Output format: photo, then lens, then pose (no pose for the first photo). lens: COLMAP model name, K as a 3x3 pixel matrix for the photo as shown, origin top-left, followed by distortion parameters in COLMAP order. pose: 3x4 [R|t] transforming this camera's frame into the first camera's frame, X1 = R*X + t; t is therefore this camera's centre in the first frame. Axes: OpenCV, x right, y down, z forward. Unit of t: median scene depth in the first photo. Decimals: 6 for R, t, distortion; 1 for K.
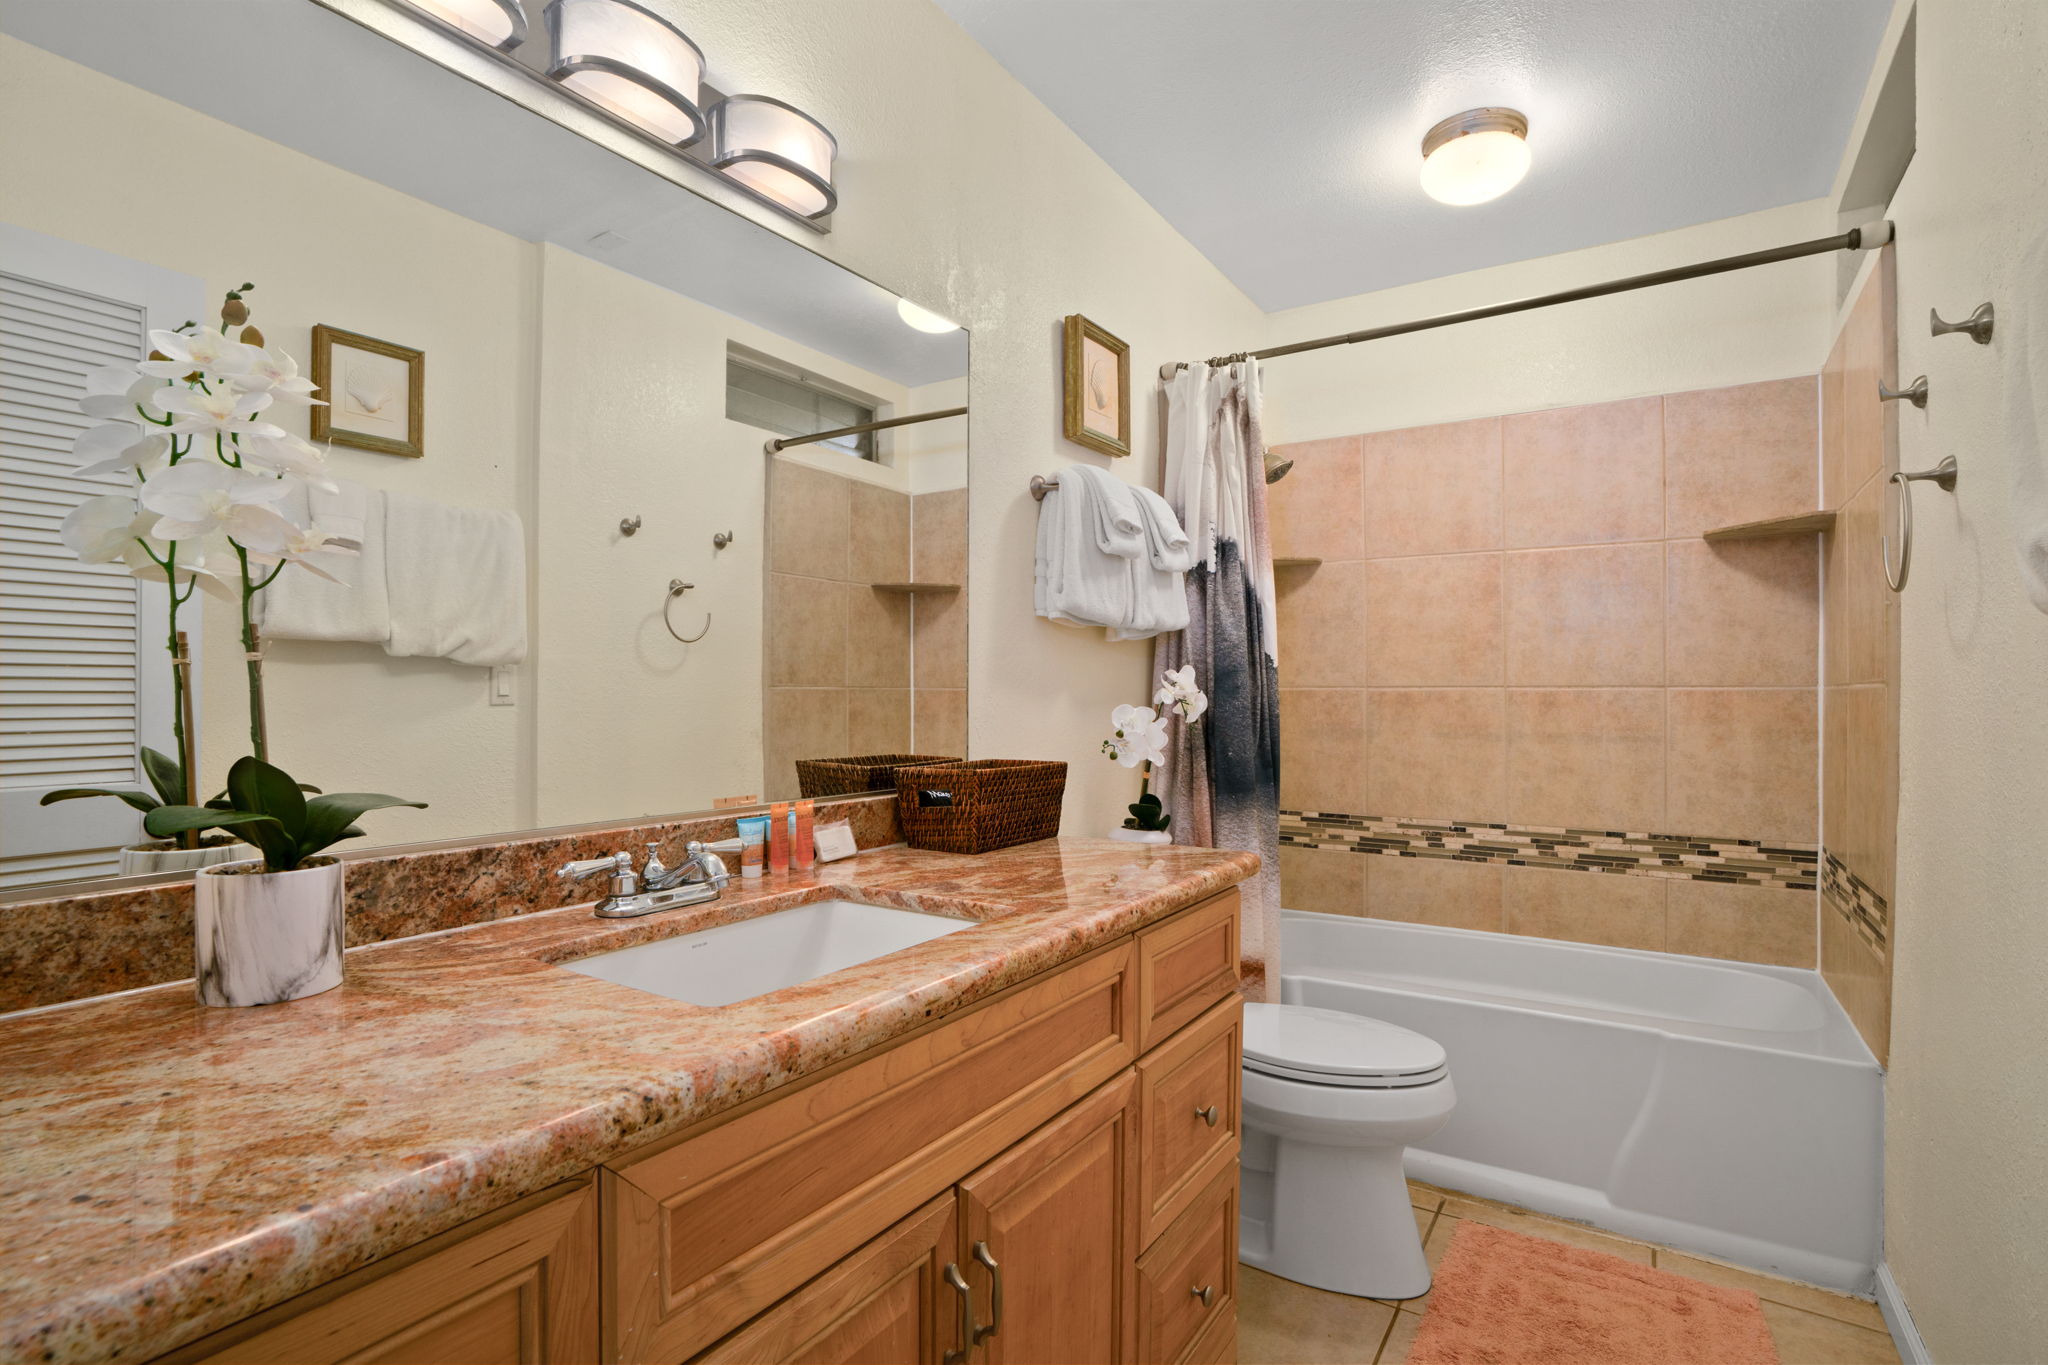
lens RADIAL K [[971.1, 0, 994.5], [0, 971.1, 681.0], [0, 0, 1]] dist [-0.058888, 0.030206]
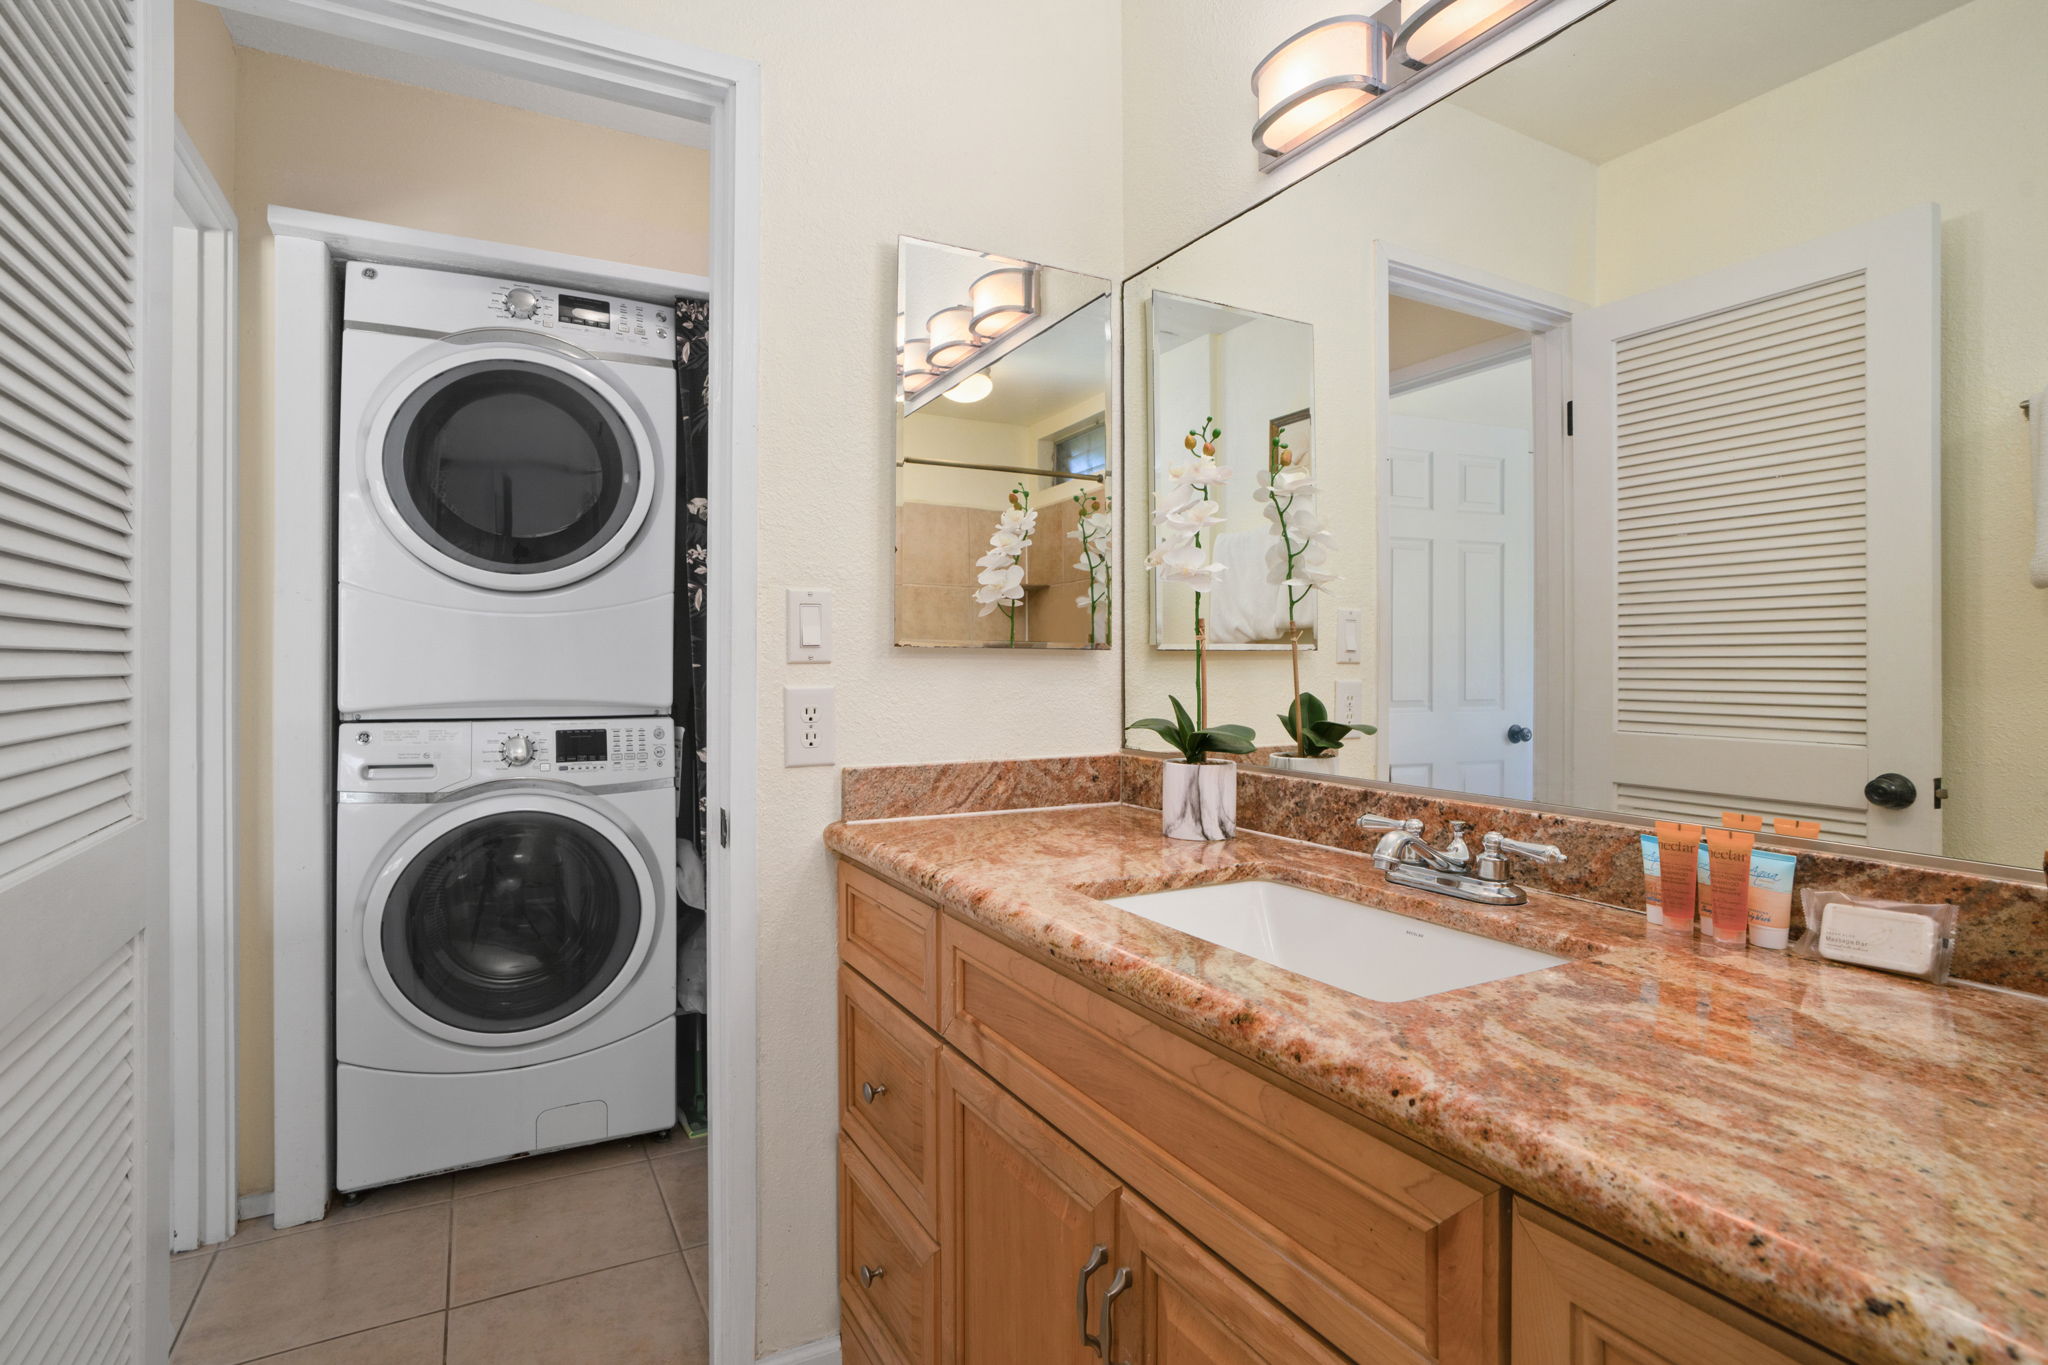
lens RADIAL K [[971.1, 0, 994.5], [0, 971.1, 681.0], [0, 0, 1]] dist [-0.058888, 0.030206]
pose [[-0.447360, 0.013048, -0.894259, 0.718425], [0.007000, 0.999914, 0.011087, 0.024568], [0.894327, -0.001300, -0.447413, 1.116457]]
